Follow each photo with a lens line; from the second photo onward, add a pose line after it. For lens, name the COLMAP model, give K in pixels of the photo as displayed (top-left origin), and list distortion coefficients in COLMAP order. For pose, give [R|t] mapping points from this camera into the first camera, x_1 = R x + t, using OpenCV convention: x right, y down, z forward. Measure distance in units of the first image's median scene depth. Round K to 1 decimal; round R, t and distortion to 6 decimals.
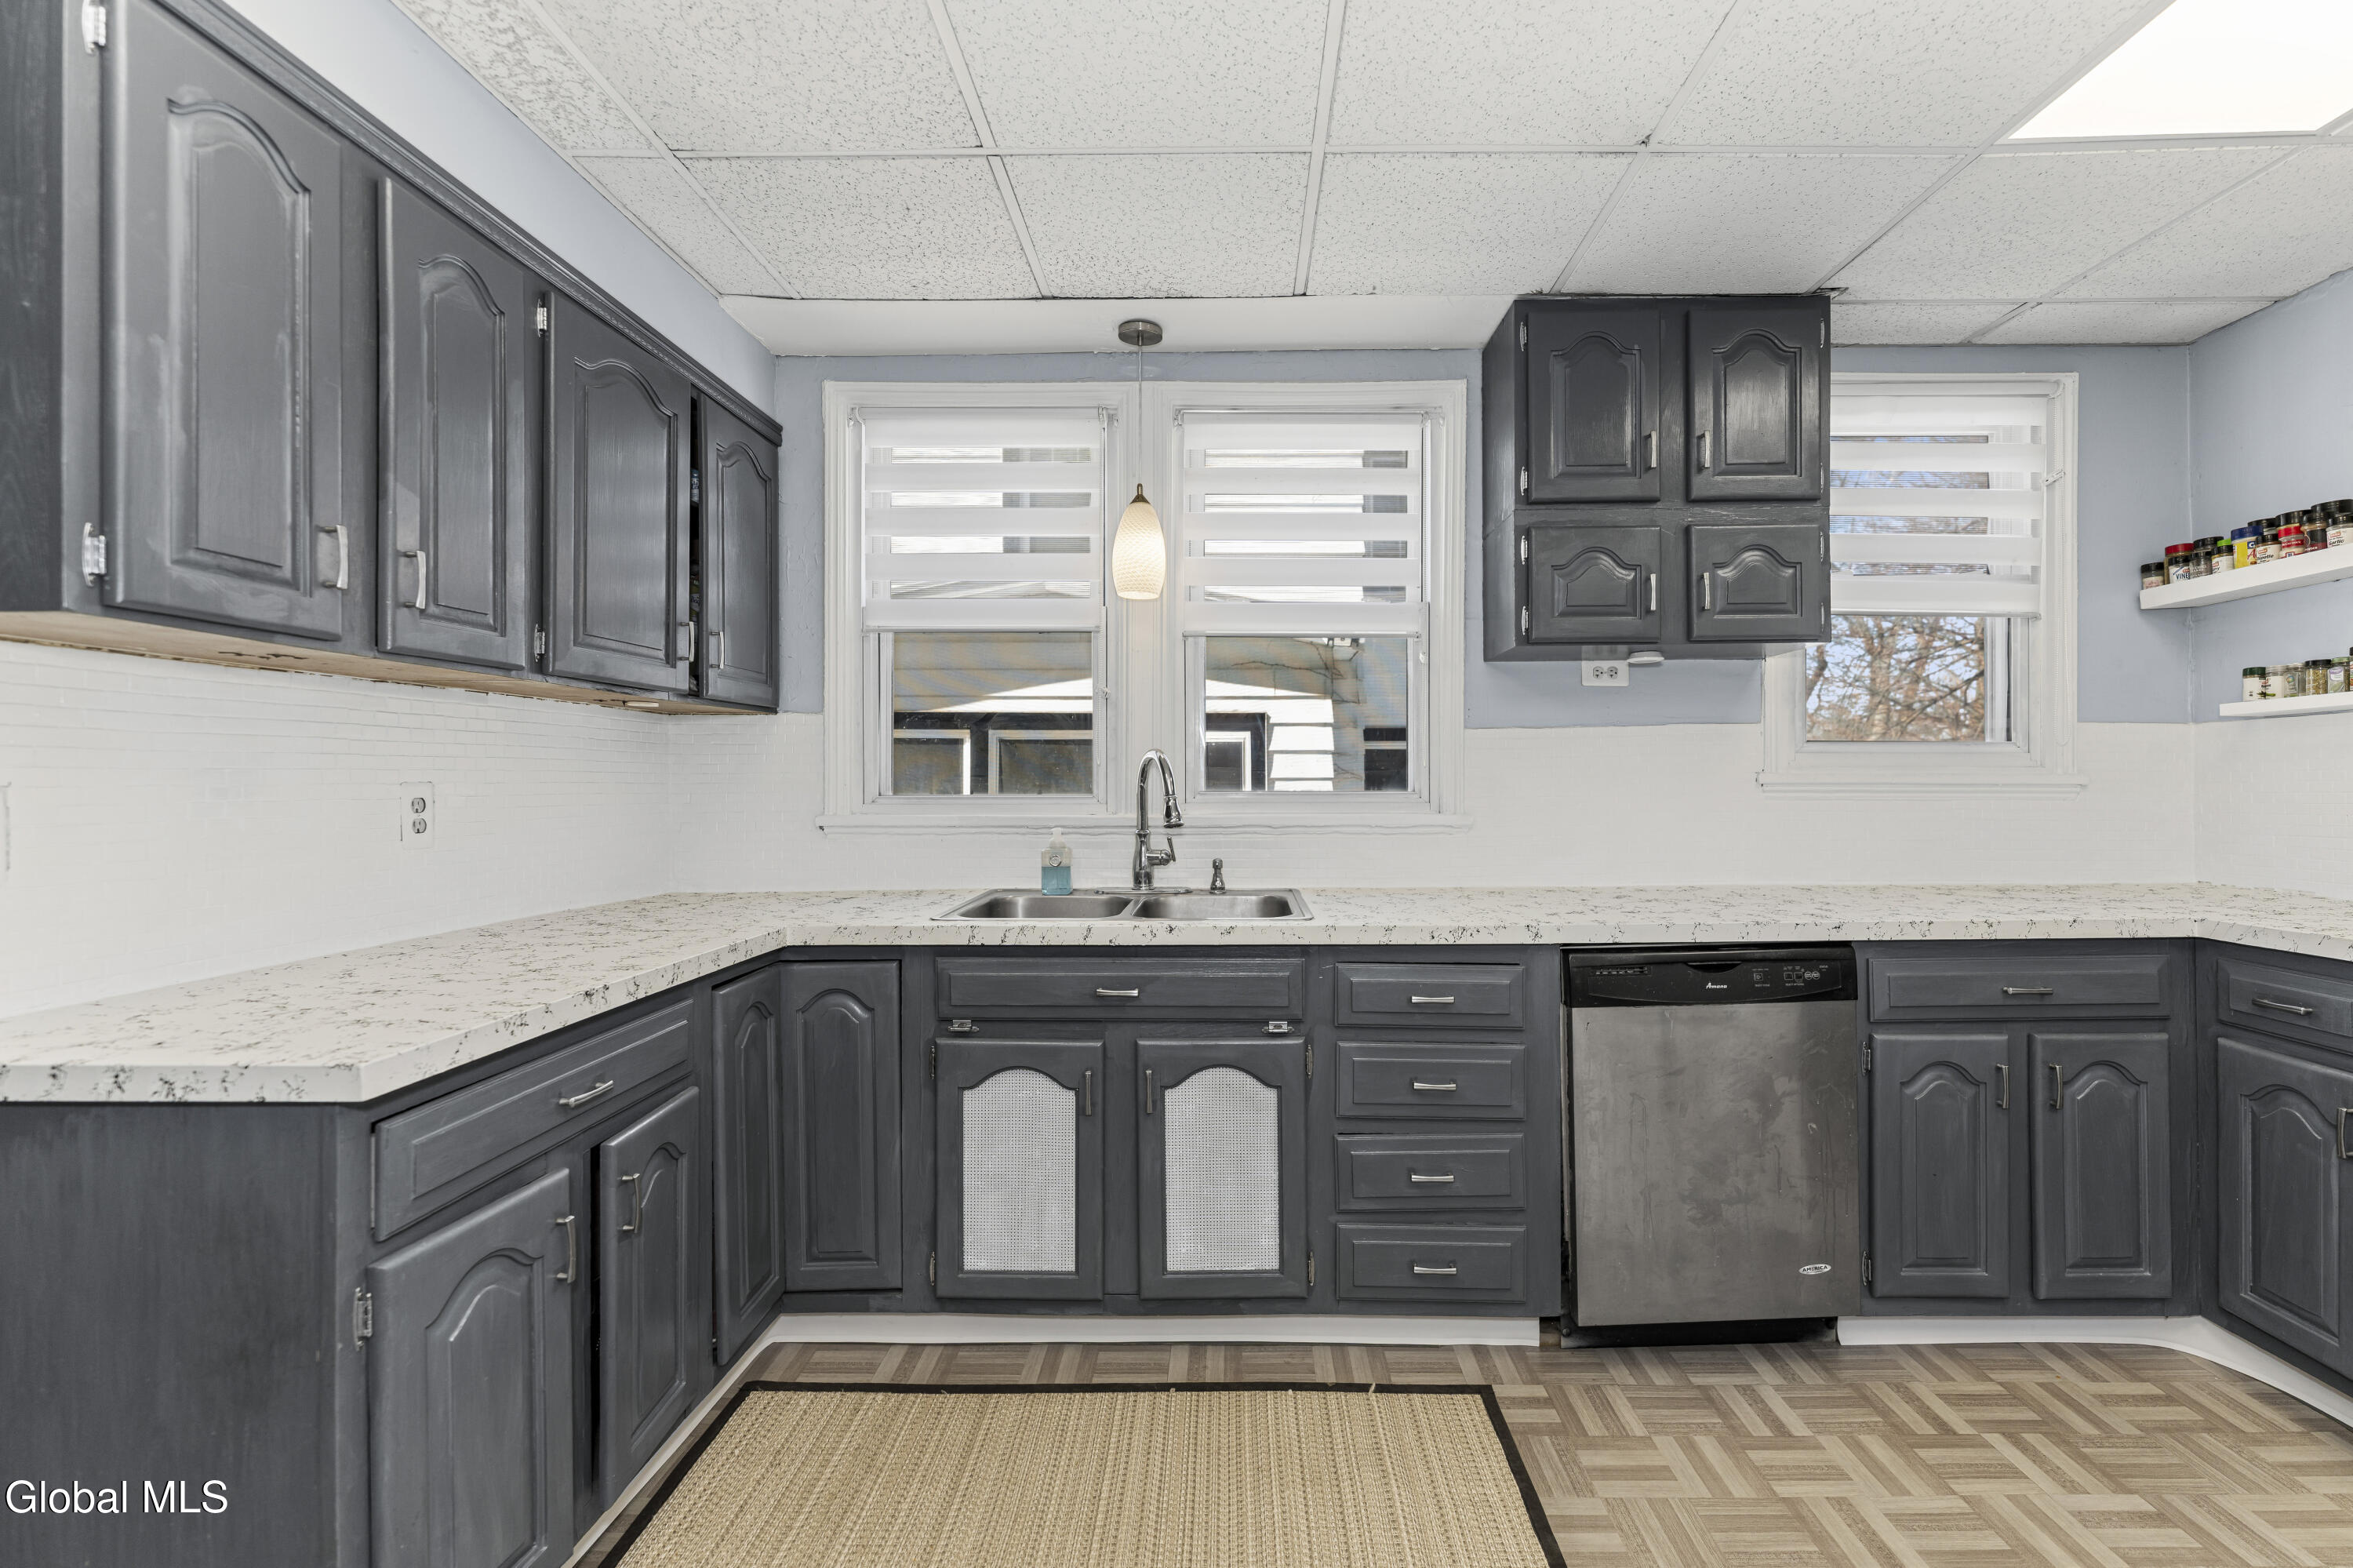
lens RADIAL K [[942.0, 0, 1183.1], [0, 942.0, 778.4], [0, 0, 1]] dist [-0.003438, -0.000498]
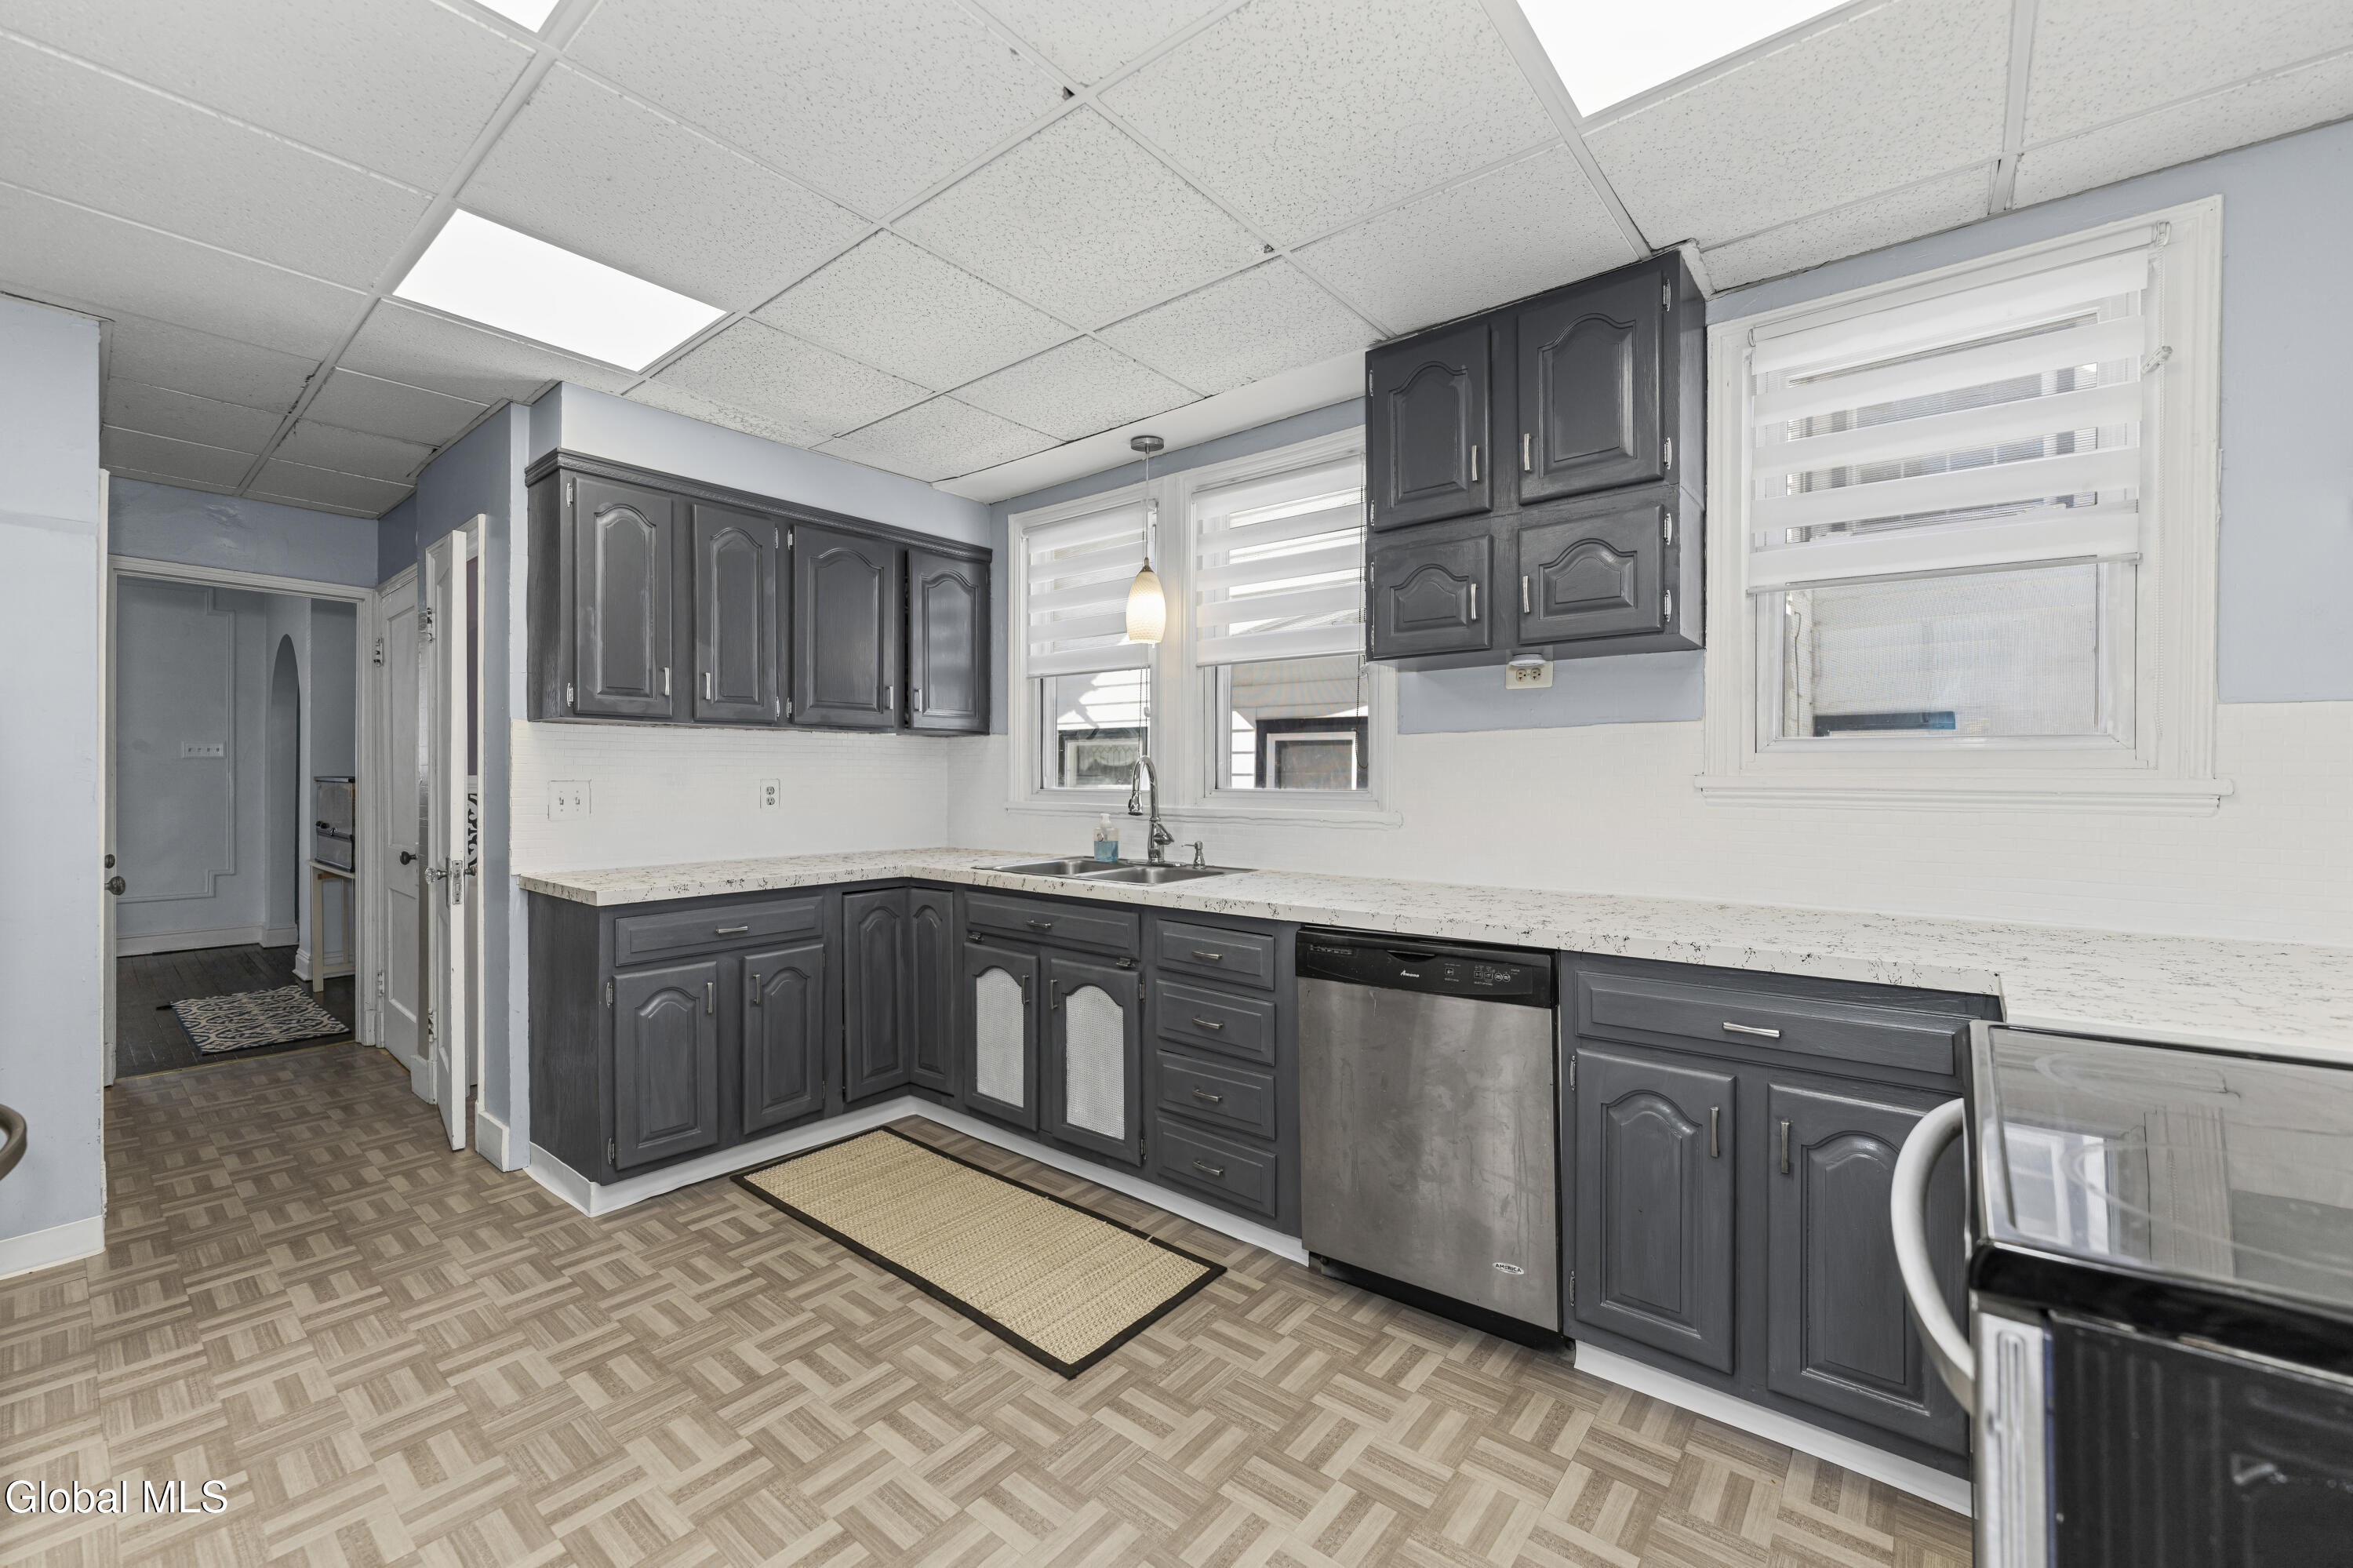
lens RADIAL K [[942.0, 0, 1206.8], [0, 942.0, 776.6], [0, 0, 1]] dist [-0.003438, -0.000498]
pose [[0.787314, 0.004485, -0.616536, 1.030746], [-0.001414, 0.999984, 0.005468, -0.012110], [0.616551, -0.003433, 0.787307, 0.004055]]
